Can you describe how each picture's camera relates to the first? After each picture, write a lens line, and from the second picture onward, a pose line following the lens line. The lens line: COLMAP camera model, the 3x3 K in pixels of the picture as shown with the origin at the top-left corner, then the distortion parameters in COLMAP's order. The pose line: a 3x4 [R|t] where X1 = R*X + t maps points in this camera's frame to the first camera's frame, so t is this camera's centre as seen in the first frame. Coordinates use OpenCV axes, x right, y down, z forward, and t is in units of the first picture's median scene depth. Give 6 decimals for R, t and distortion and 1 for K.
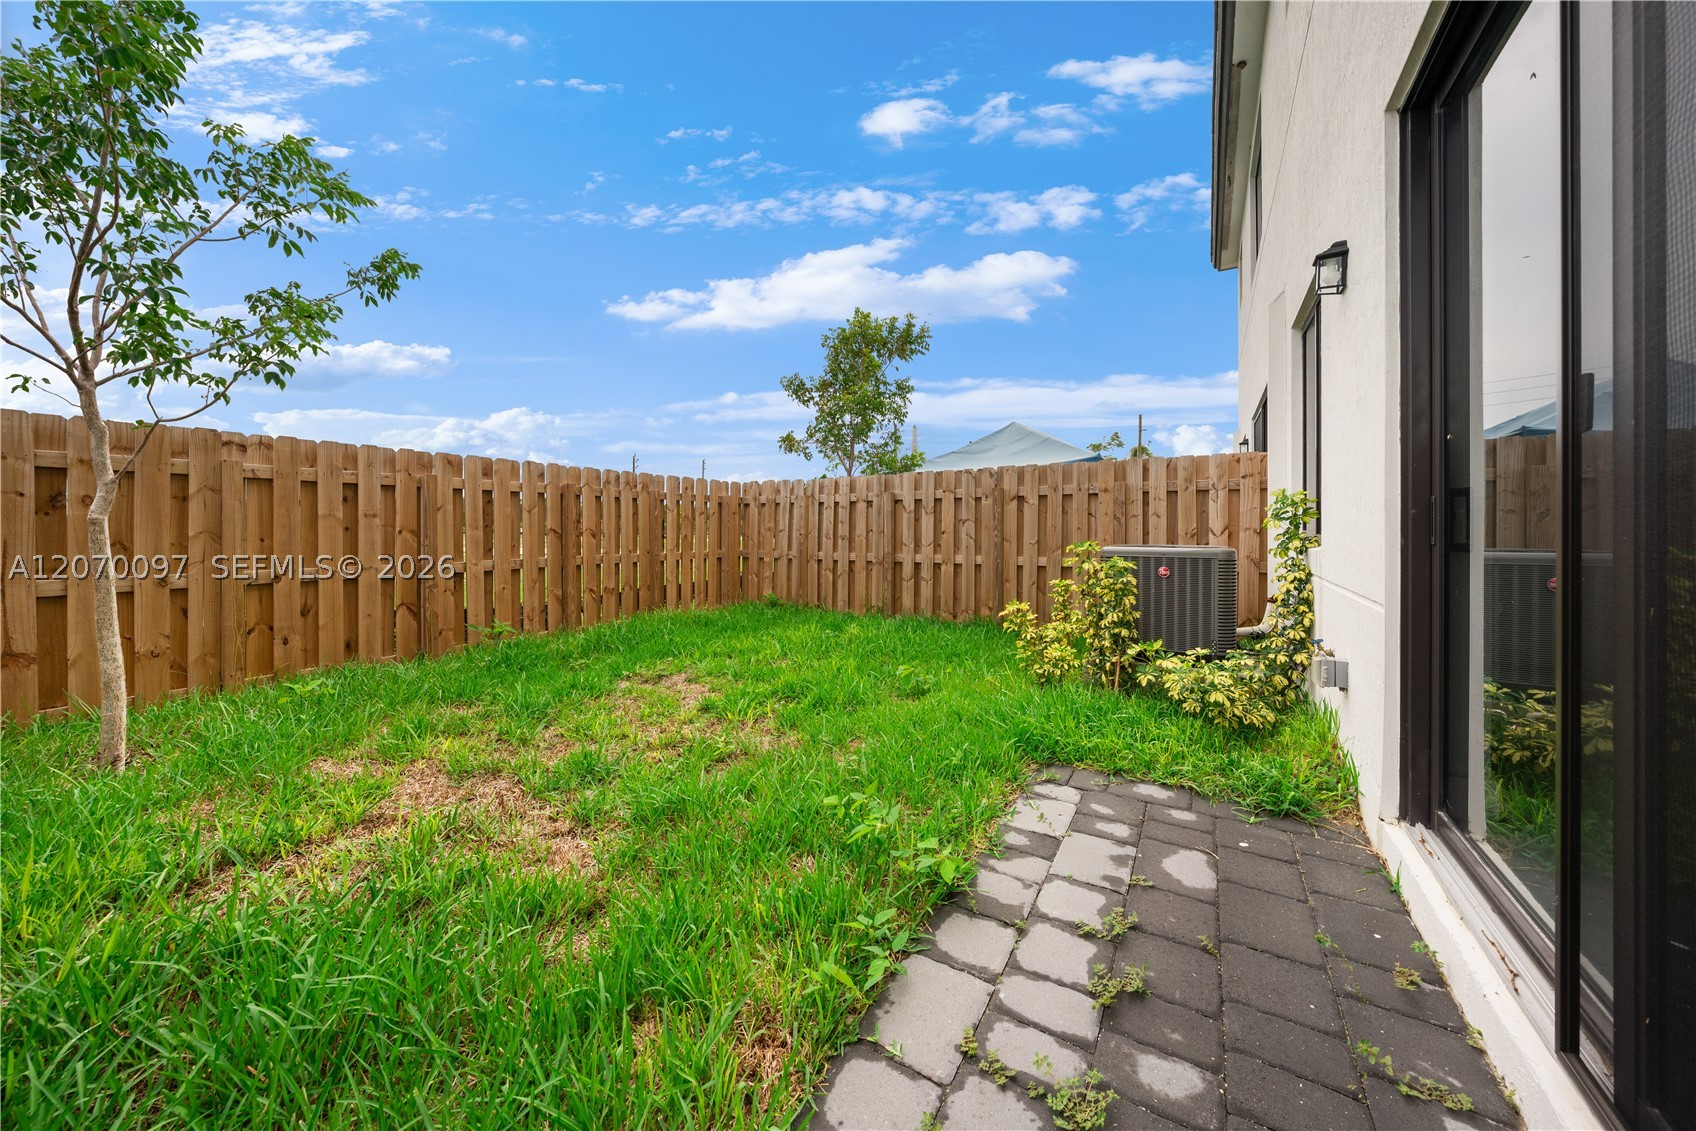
lens RADIAL K [[584.7, 0, 817.0], [0, 584.7, 541.6], [0, 0, 1]] dist [0.003034, 0.000303]
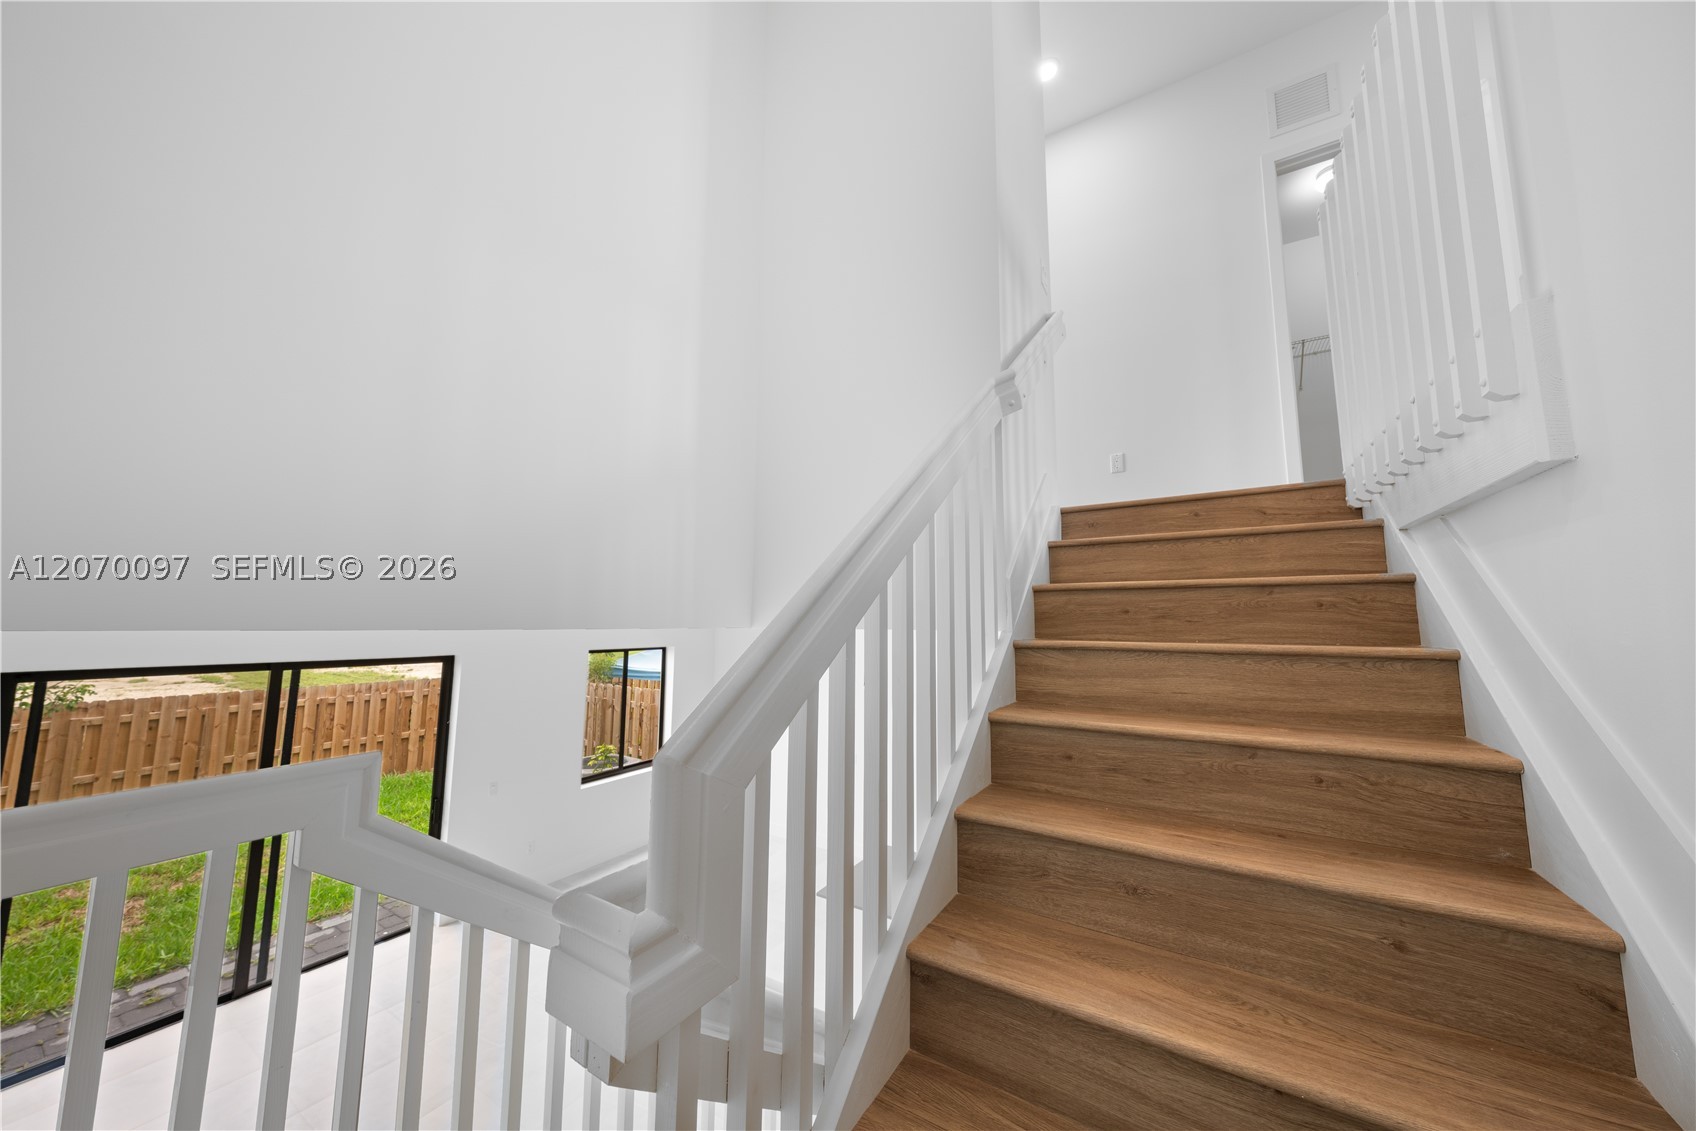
lens RADIAL K [[584.7, 0, 857.2], [0, 584.7, 558.6], [0, 0, 1]] dist [0.003034, 0.000303]
pose [[0.999877, 0.015307, 0.003405, 1.238501], [-0.014889, 0.994865, -0.100114, -0.403922], [-0.004920, 0.100051, 0.994970, -0.789719]]
